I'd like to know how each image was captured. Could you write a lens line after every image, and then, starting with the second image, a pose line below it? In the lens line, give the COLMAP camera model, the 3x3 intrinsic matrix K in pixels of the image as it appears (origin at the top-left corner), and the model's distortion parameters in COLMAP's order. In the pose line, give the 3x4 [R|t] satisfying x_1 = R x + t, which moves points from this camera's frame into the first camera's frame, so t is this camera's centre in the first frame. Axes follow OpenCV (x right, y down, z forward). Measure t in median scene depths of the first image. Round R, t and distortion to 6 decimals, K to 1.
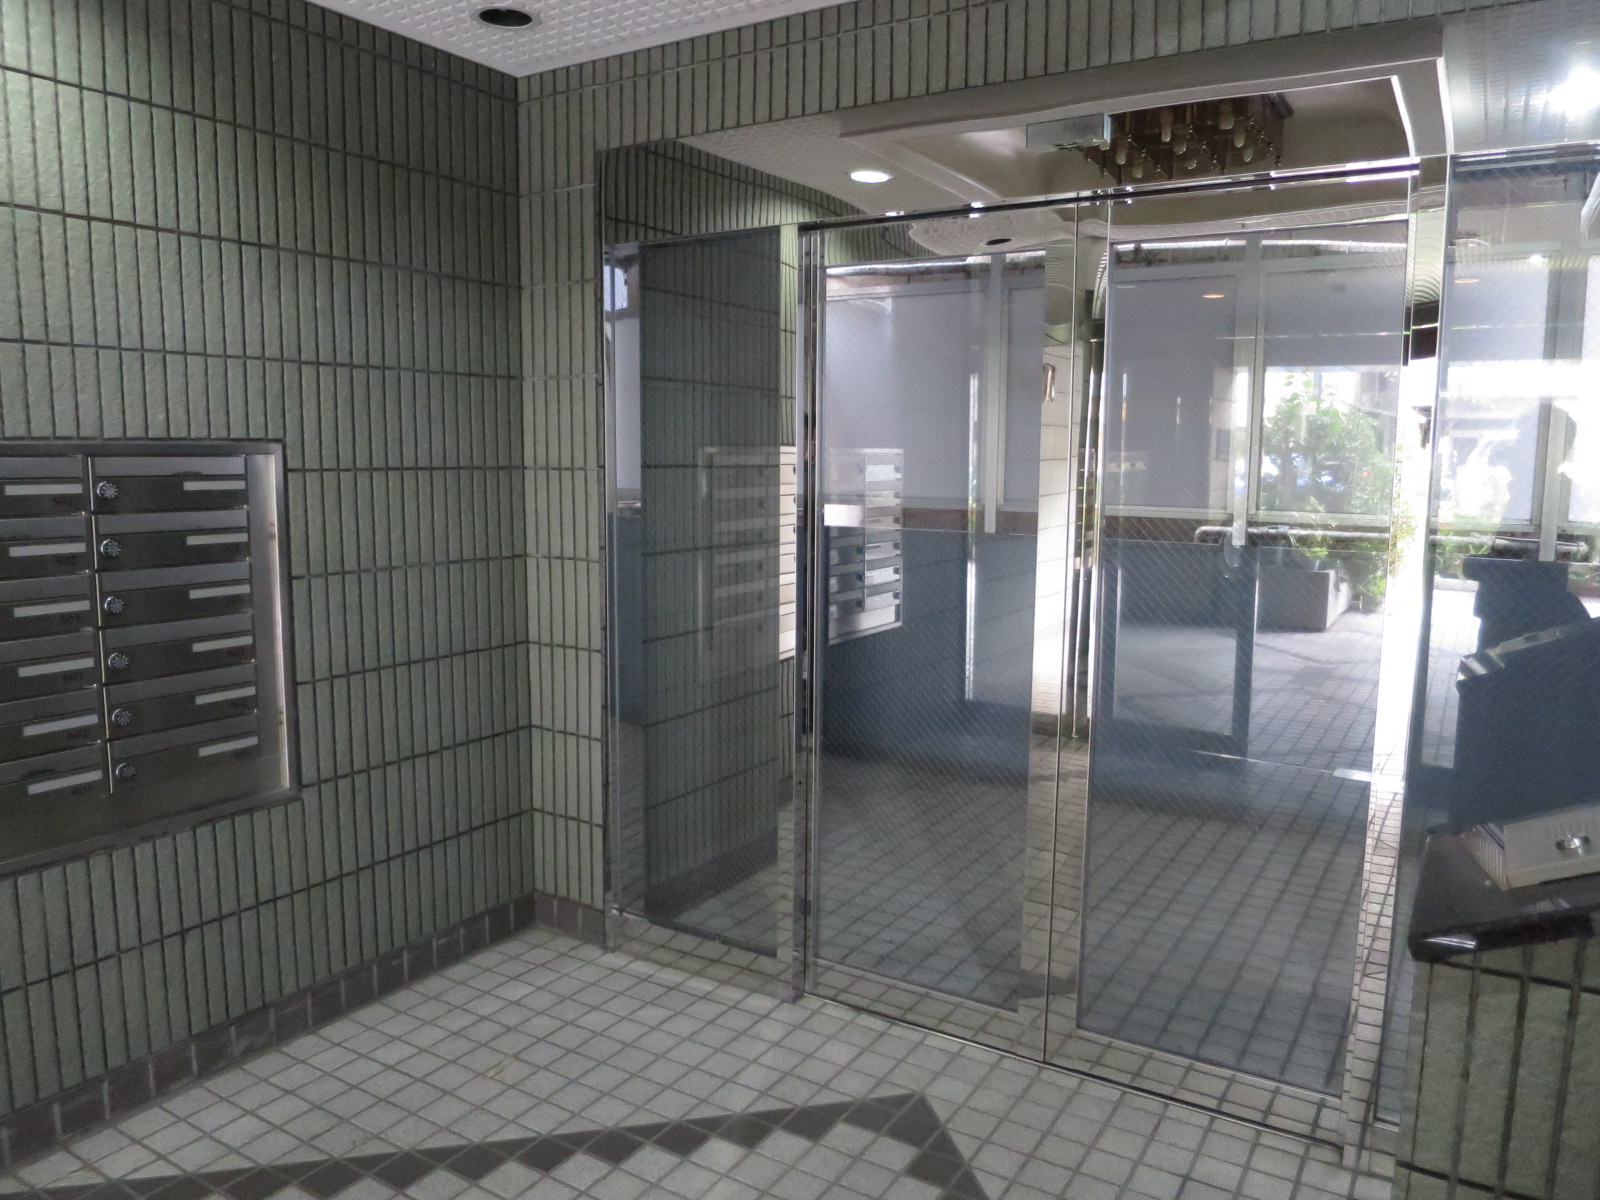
lens RADIAL K [[1134.7, 0, 802.1], [0, 1134.7, 601.4], [0, 0, 1]] dist [-0.001223, -0.000311]
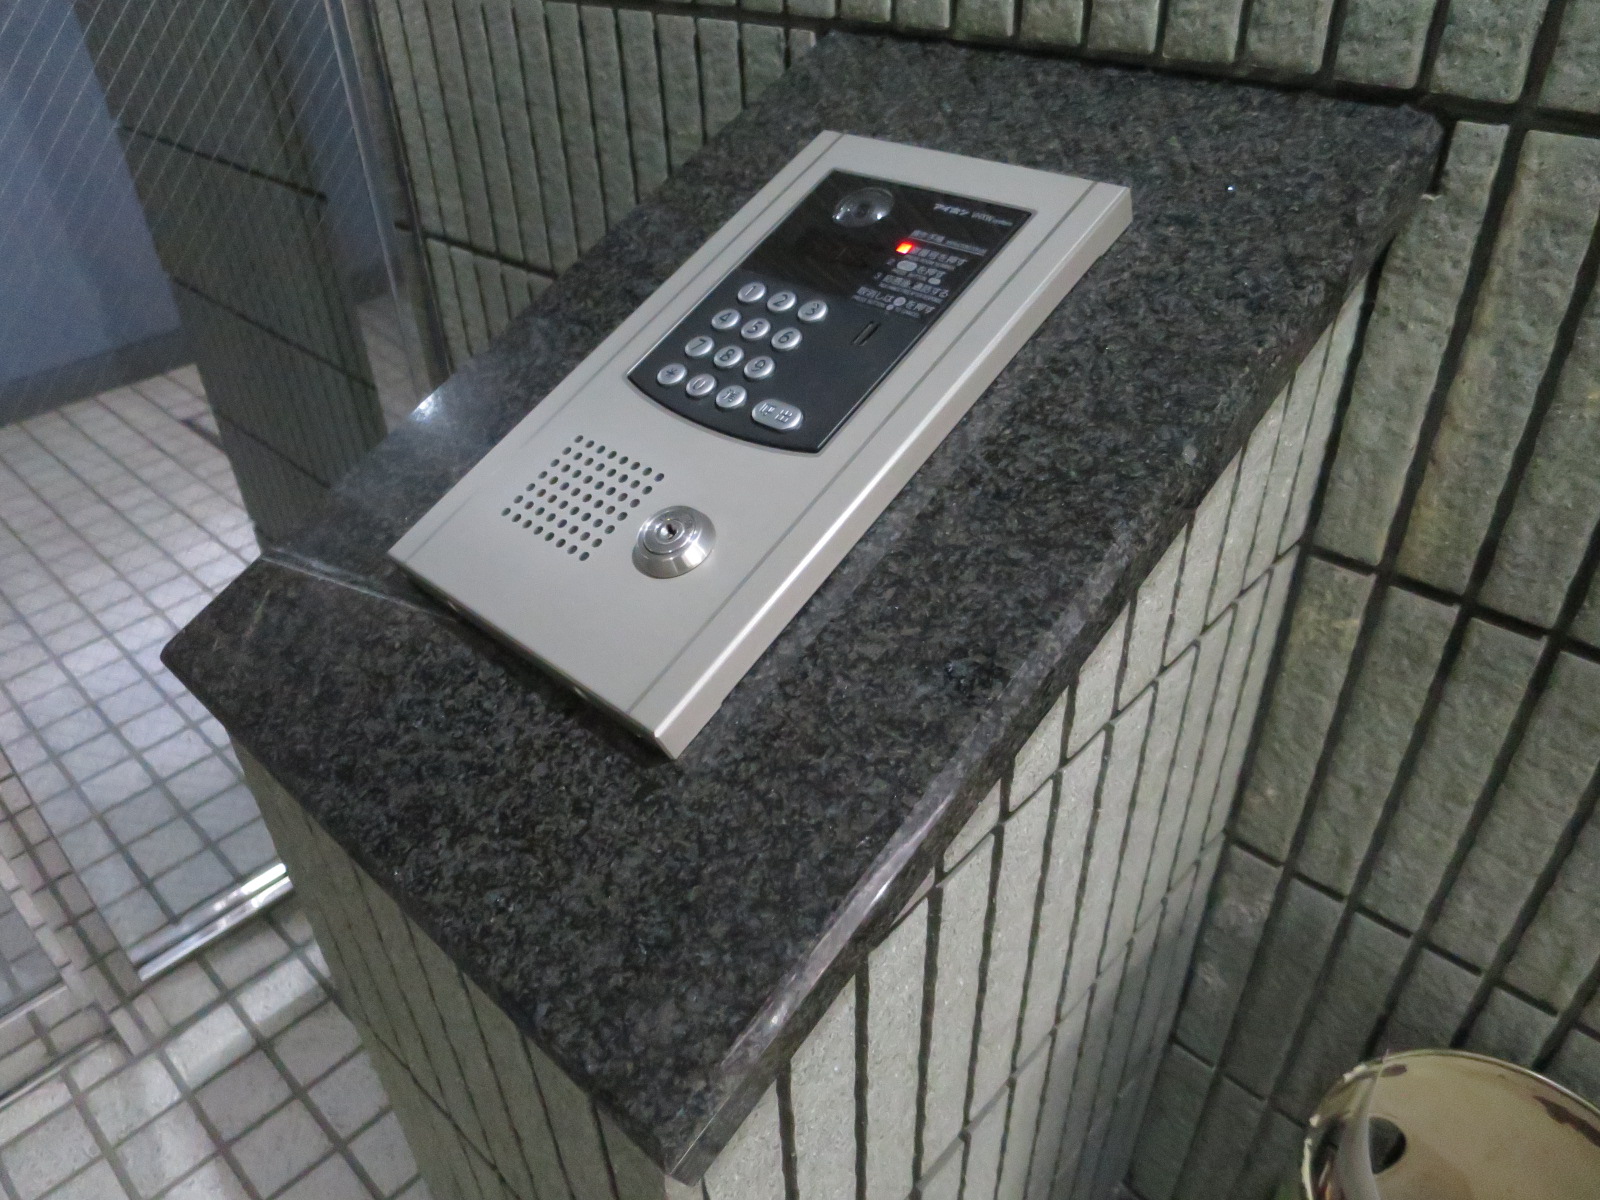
lens RADIAL K [[1134.7, 0, 800.9], [0, 1134.7, 600.6], [0, 0, 1]] dist [-0.001223, -0.000311]
pose [[0.202252, -0.592509, 0.779761, 0.209311], [0.159857, 0.805511, 0.570612, -0.003340], [-0.966199, 0.009243, 0.257633, 0.473789]]
